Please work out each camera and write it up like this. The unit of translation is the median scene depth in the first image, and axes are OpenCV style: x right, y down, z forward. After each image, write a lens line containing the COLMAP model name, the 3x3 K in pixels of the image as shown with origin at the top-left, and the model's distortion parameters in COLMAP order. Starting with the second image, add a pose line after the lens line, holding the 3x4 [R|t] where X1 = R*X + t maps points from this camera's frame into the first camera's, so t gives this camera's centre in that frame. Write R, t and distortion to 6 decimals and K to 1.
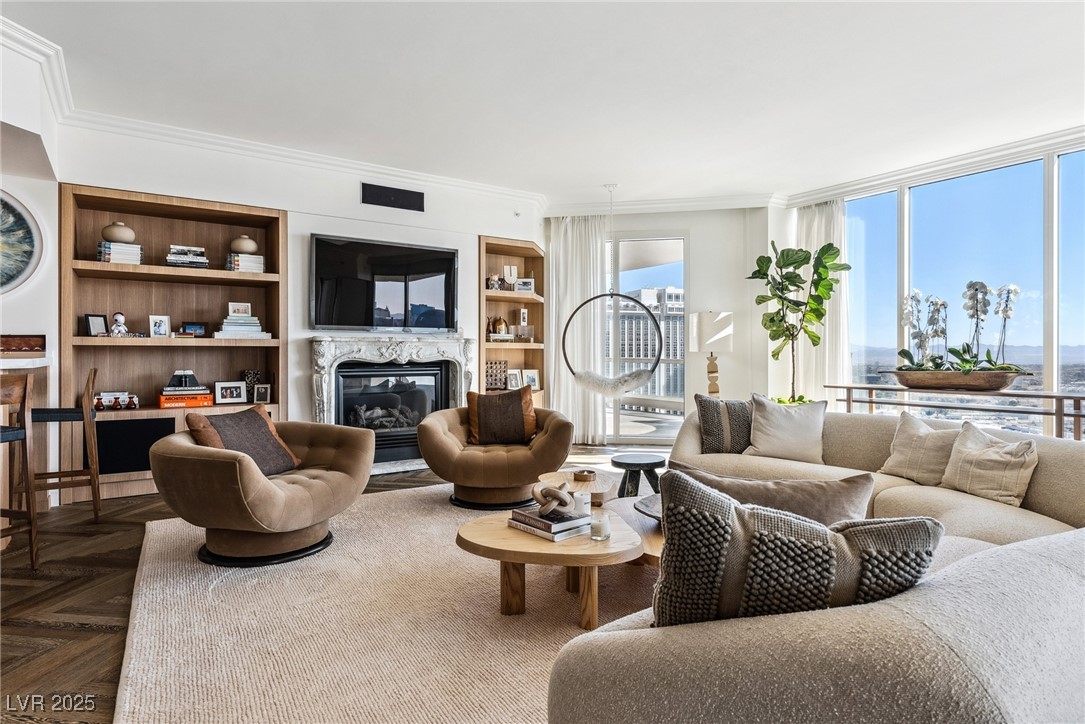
lens RADIAL K [[586.0, 0, 542.5], [0, 586.0, 362.0], [0, 0, 1]] dist [0.001413, 0.000037]
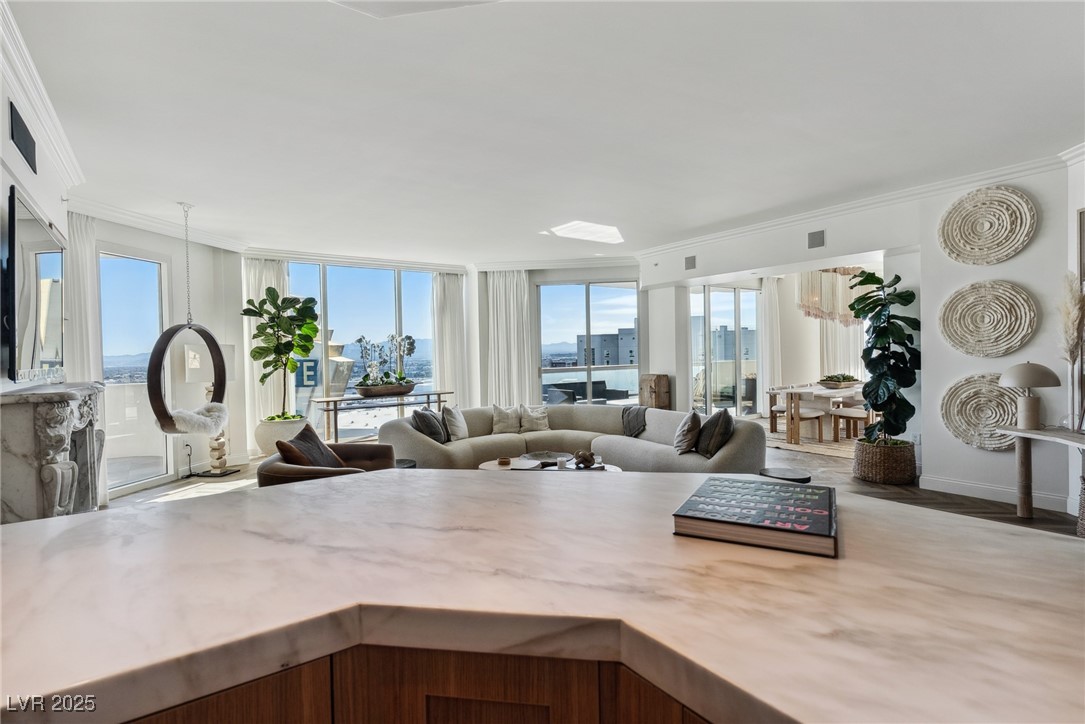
lens RADIAL K [[525.5, 0, 542.5], [0, 525.5, 362.0], [0, 0, 1]] dist [0.001880, 0.000447]
pose [[-0.020685, -0.014711, 0.999678, -0.855194], [0.034239, 0.999295, 0.015414, -0.059799], [-0.999200, 0.034546, -0.020167, 0.563393]]
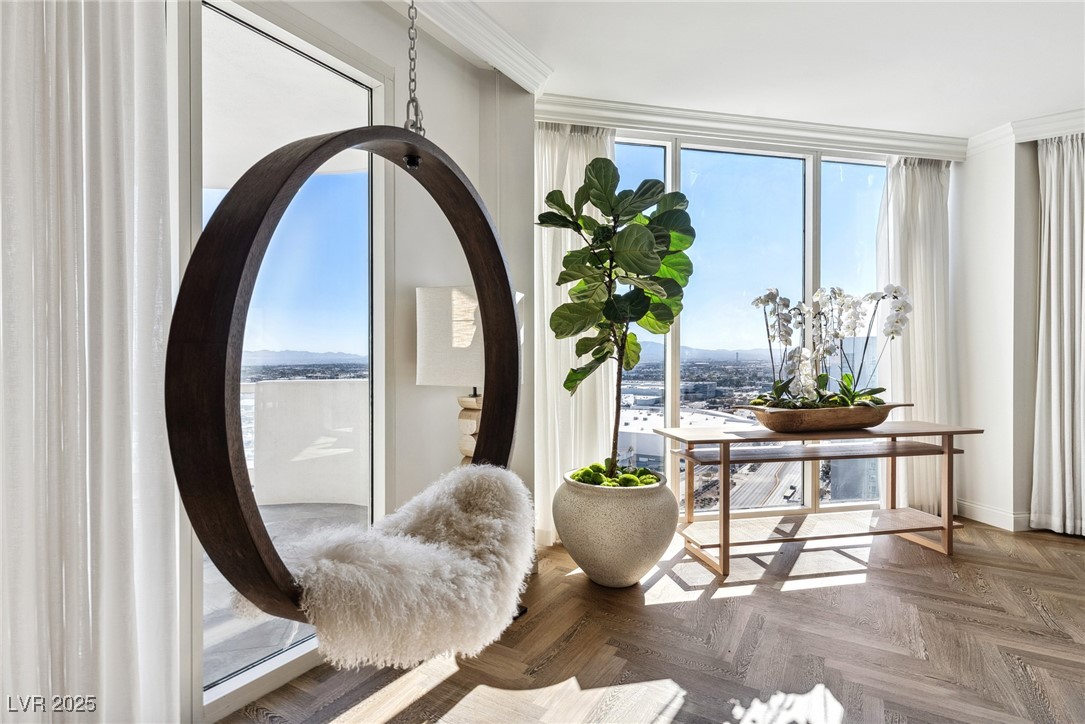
lens RADIAL K [[543.9, 0, 542.5], [0, 543.9, 362.0], [0, 0, 1]] dist [0.000887, 0.000124]
pose [[0.388607, -0.005255, 0.921389, -0.062338], [0.012257, 0.999925, 0.000533, -0.042297], [-0.921322, 0.011086, 0.388642, 1.049135]]
